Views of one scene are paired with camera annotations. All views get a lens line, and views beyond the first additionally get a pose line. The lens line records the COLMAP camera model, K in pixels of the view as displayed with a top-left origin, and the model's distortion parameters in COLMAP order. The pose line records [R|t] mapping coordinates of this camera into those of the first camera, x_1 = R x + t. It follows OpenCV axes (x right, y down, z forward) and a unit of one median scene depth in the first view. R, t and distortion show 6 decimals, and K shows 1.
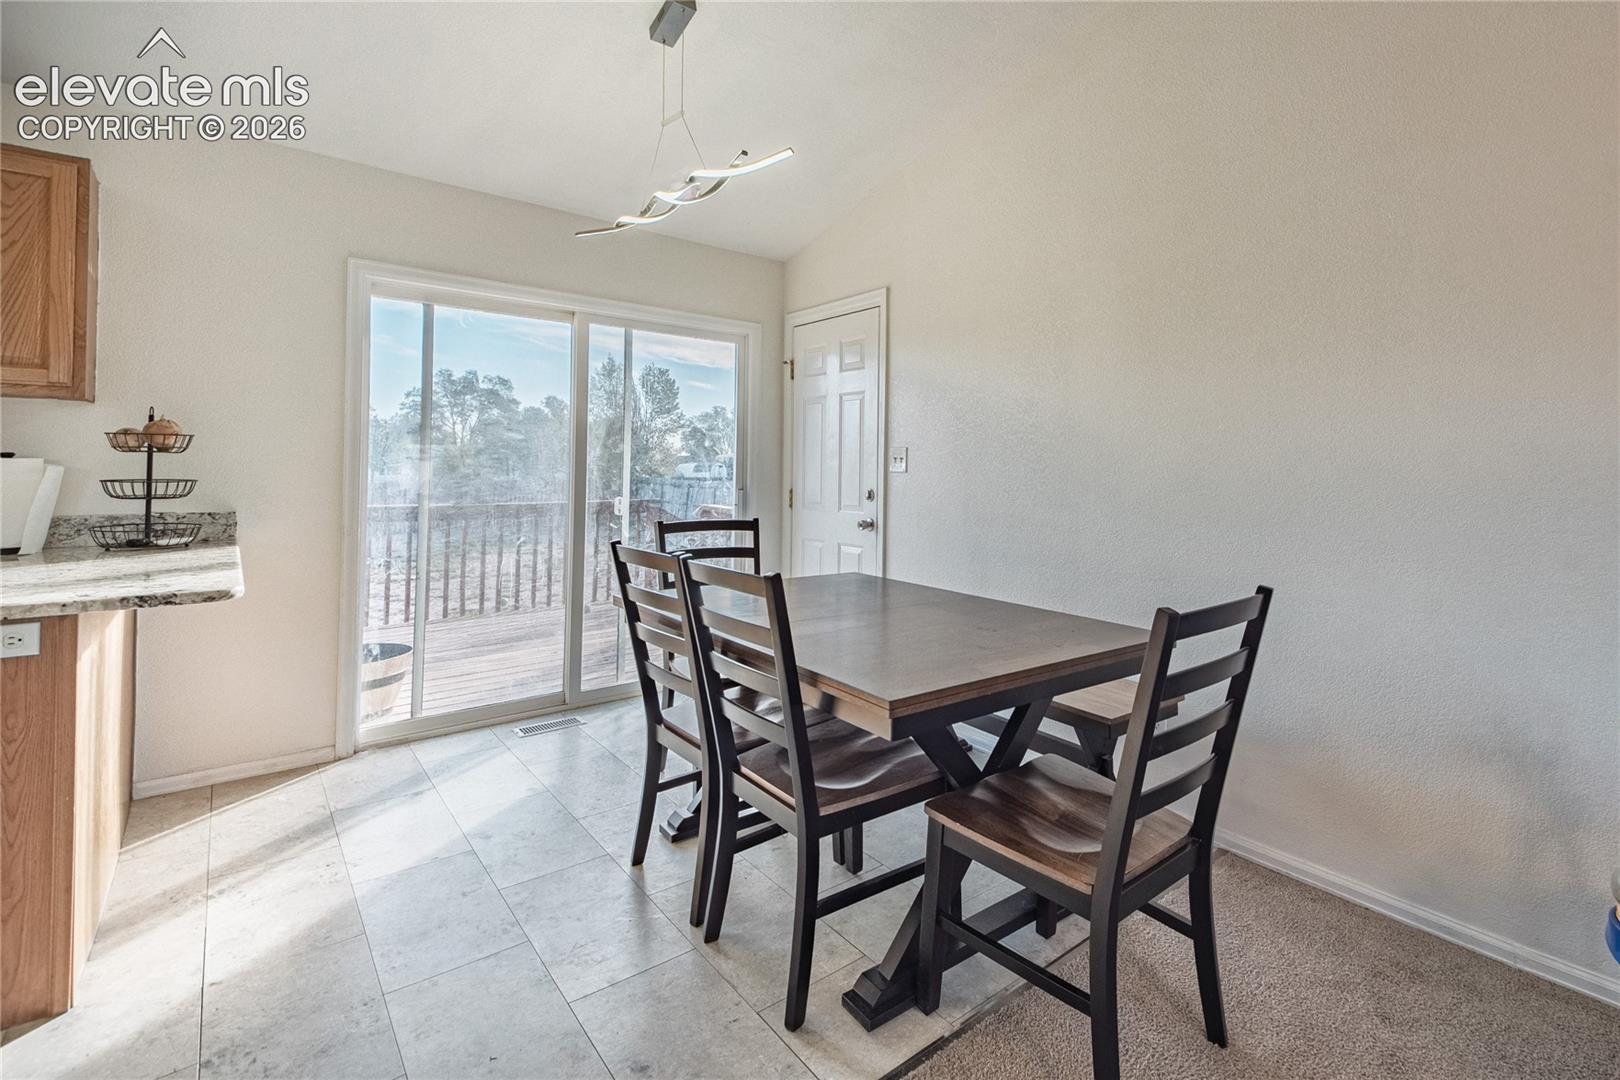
lens RADIAL K [[730.1, 0, 930.2], [0, 730.1, 462.7], [0, 0, 1]] dist [0.000117, -0.003817]
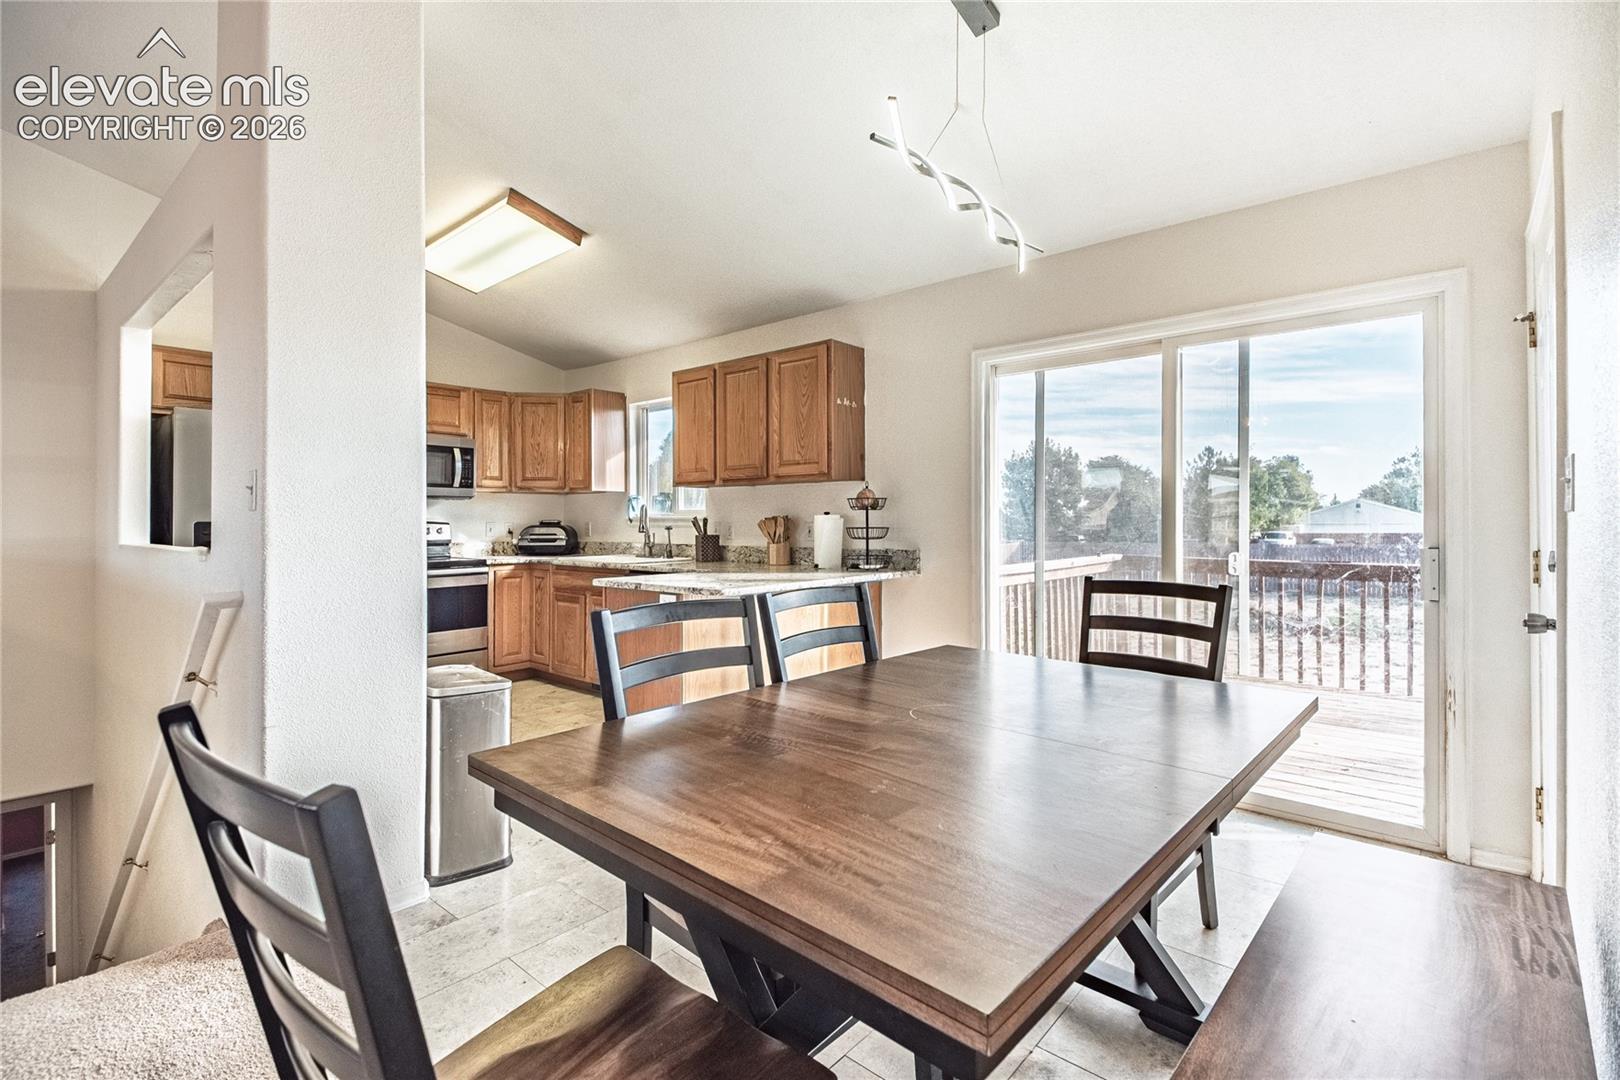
lens RADIAL K [[730.1, 0, 840.2], [0, 730.1, 518.6], [0, 0, 1]] dist [0.000117, -0.003817]
pose [[0.121107, -0.016485, -0.992503, 0.455780], [0.011529, 0.999818, -0.015200, 0.025086], [0.992573, -0.009602, 0.121275, 0.667807]]
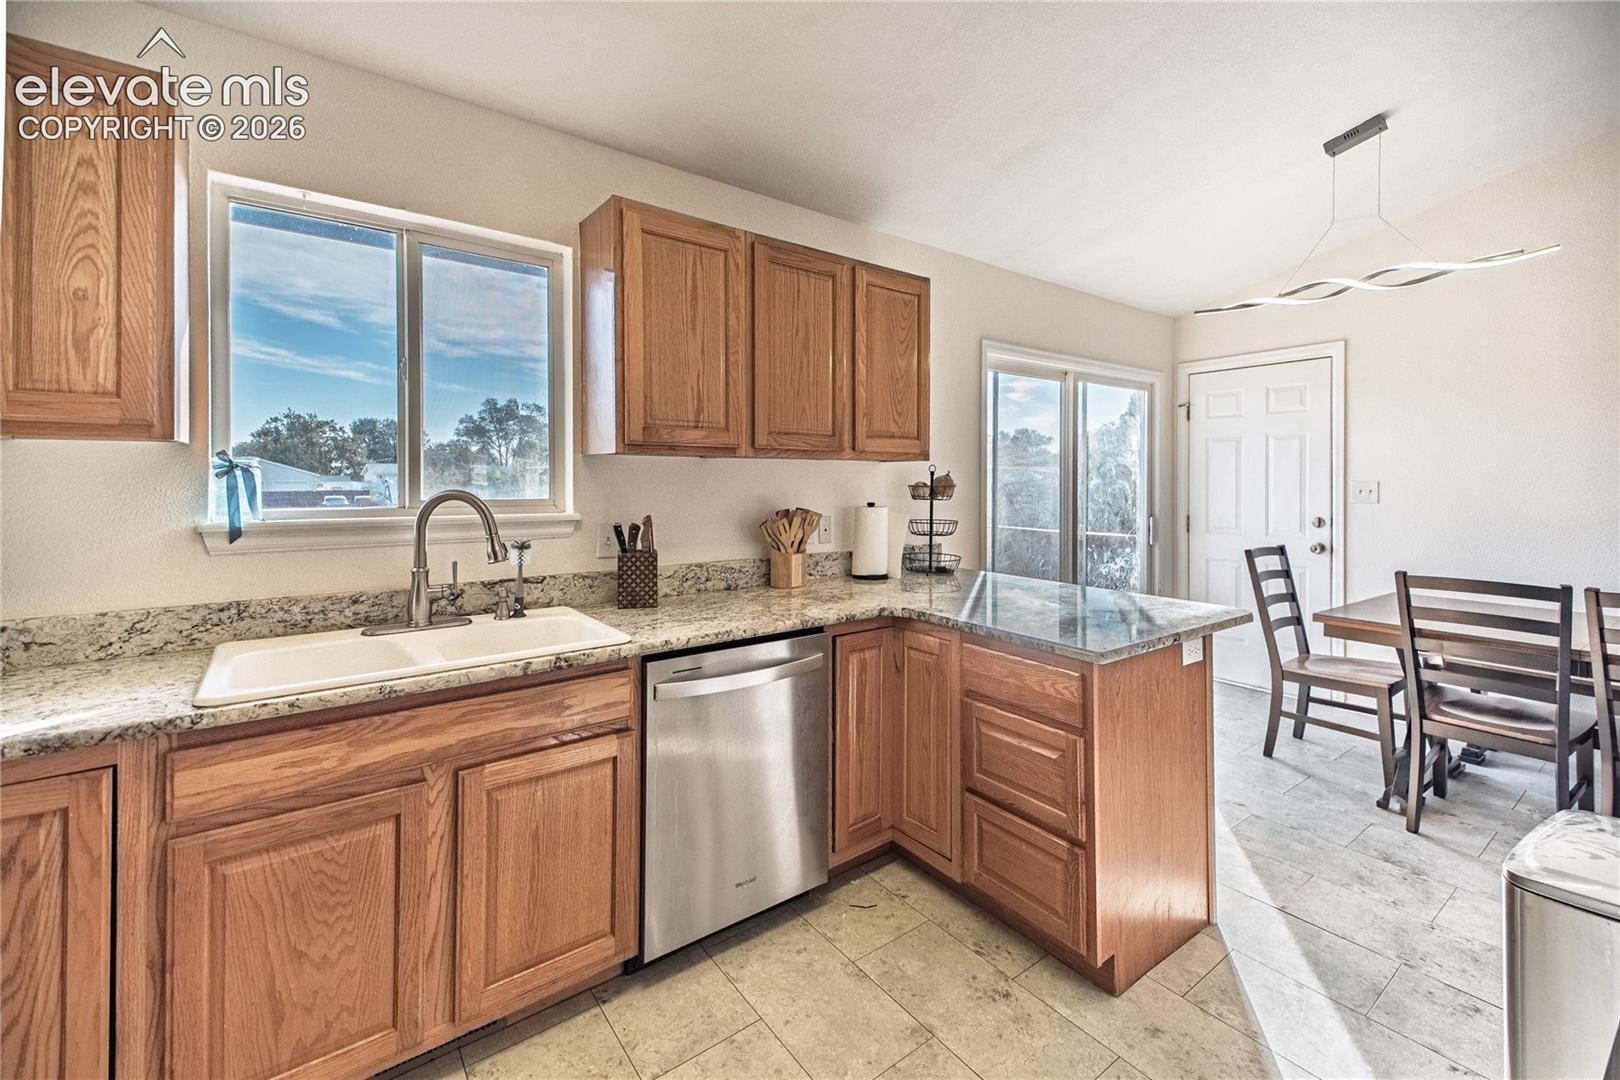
lens RADIAL K [[689.9, 0, 802.9], [0, 689.9, 476.8], [0, 0, 1]] dist [0.003354, -0.002345]
pose [[0.992311, -0.012691, -0.123113, -1.028928], [0.013137, 0.999910, 0.002817, -0.055750], [0.123067, -0.004413, 0.992389, -0.235694]]
